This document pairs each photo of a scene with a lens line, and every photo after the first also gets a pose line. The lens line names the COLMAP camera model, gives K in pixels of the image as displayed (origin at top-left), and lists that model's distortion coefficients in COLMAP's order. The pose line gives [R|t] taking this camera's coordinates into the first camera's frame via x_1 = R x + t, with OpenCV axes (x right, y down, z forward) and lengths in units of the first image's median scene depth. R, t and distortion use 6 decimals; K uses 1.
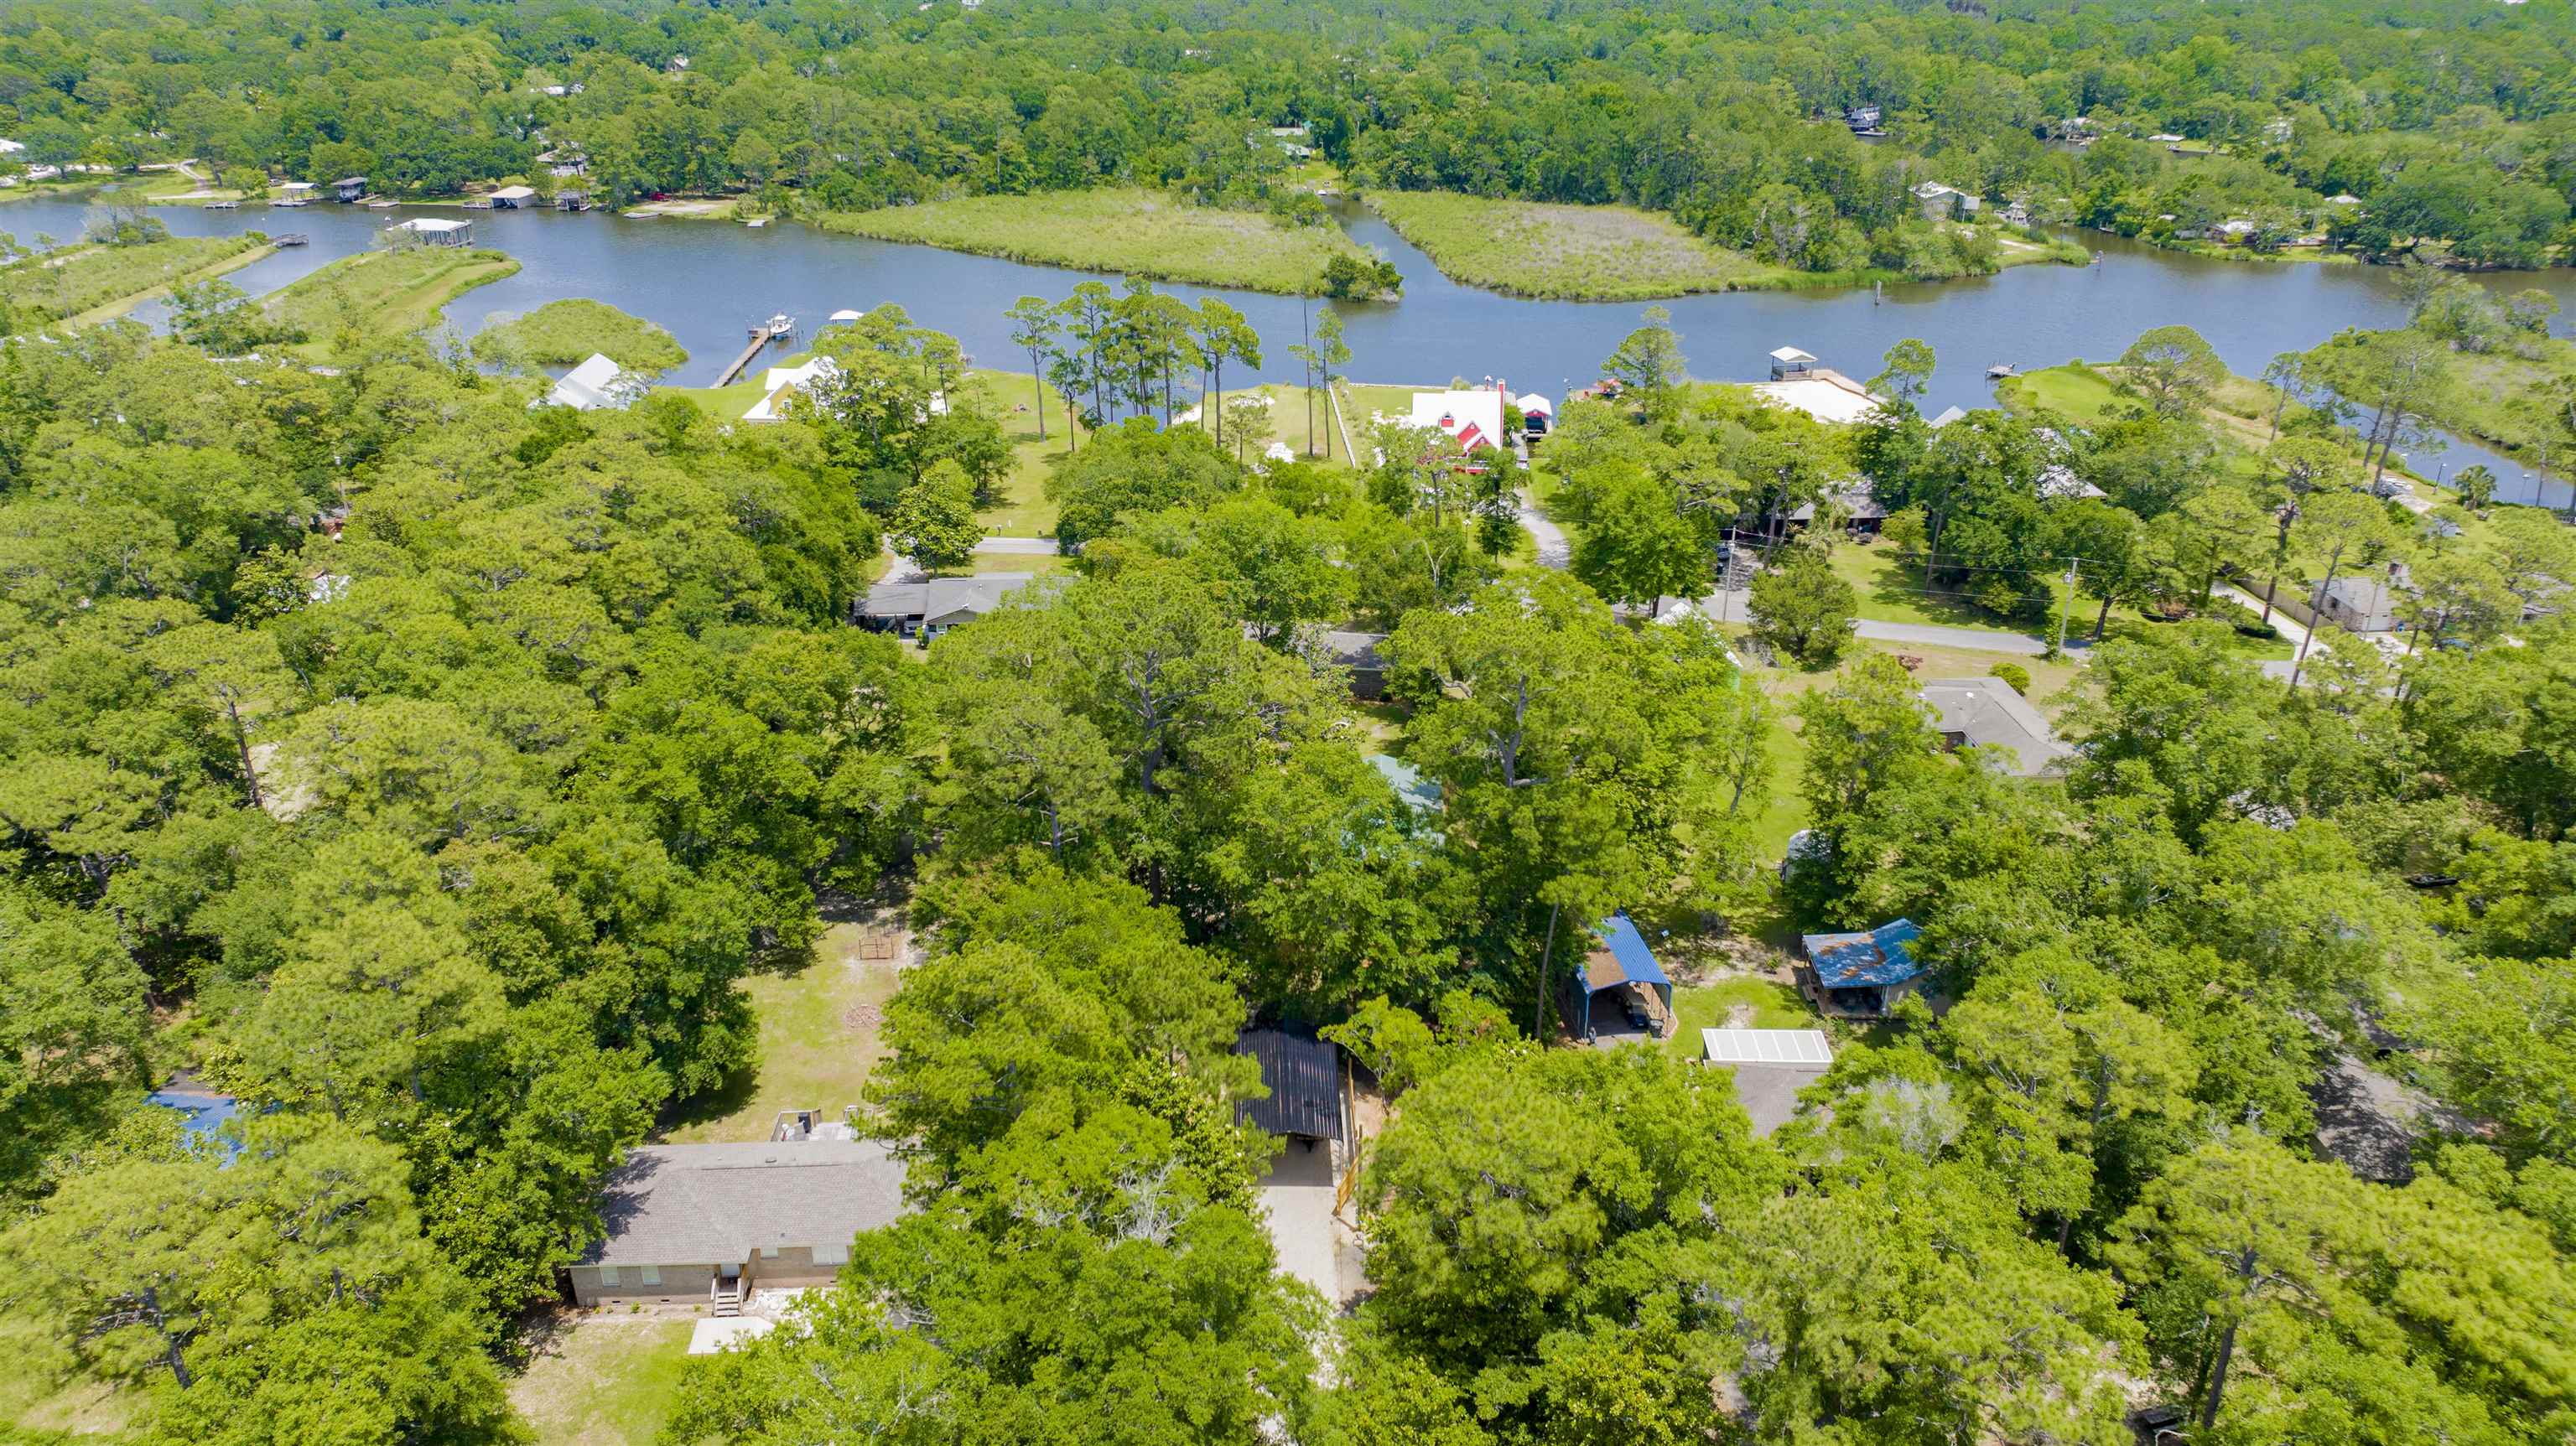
lens RADIAL K [[1810.5, 0, 1300.7], [0, 1810.5, 722.2], [0, 0, 1]] dist [-0.046168, 0.050876]
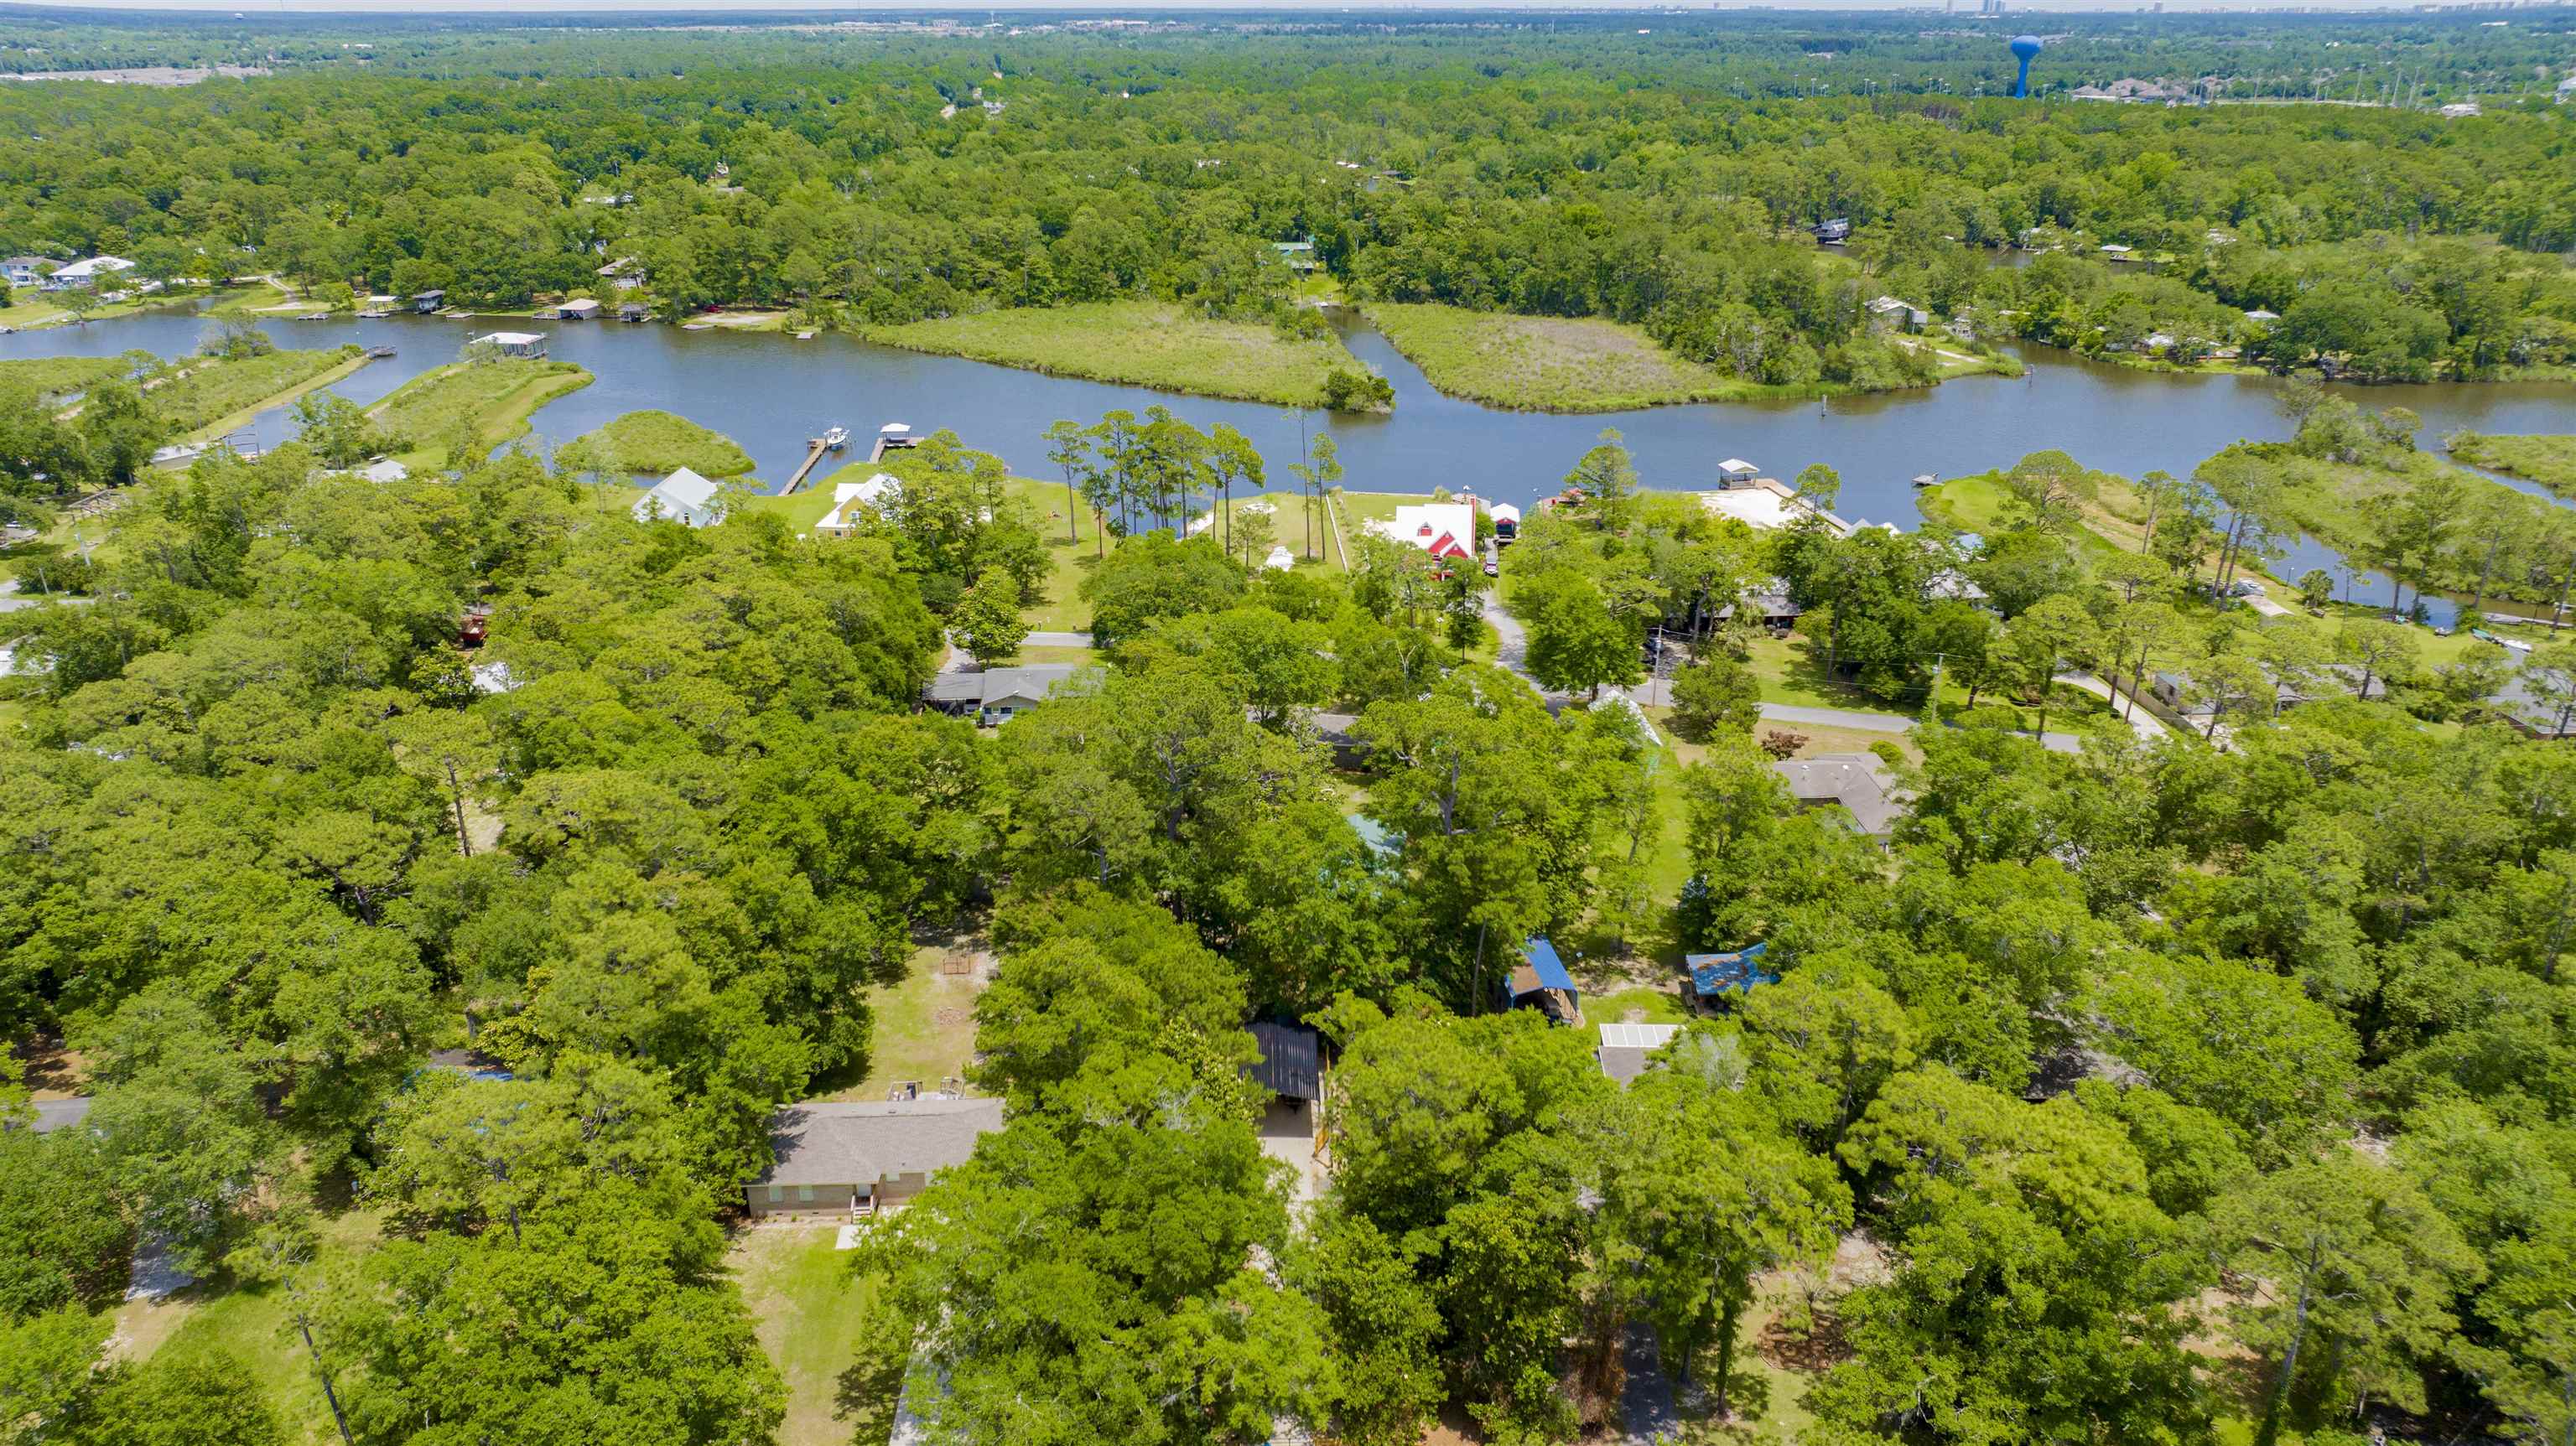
lens RADIAL K [[1807.2, 0, 1301.1], [0, 1807.2, 724.0], [0, 0, 1]] dist [-0.036994, 0.033237]
pose [[0.999989, 0.001165, -0.004597, 0.009564], [-0.001350, 0.999174, -0.040616, 0.005379], [0.004546, 0.040621, 0.999164, -0.209773]]
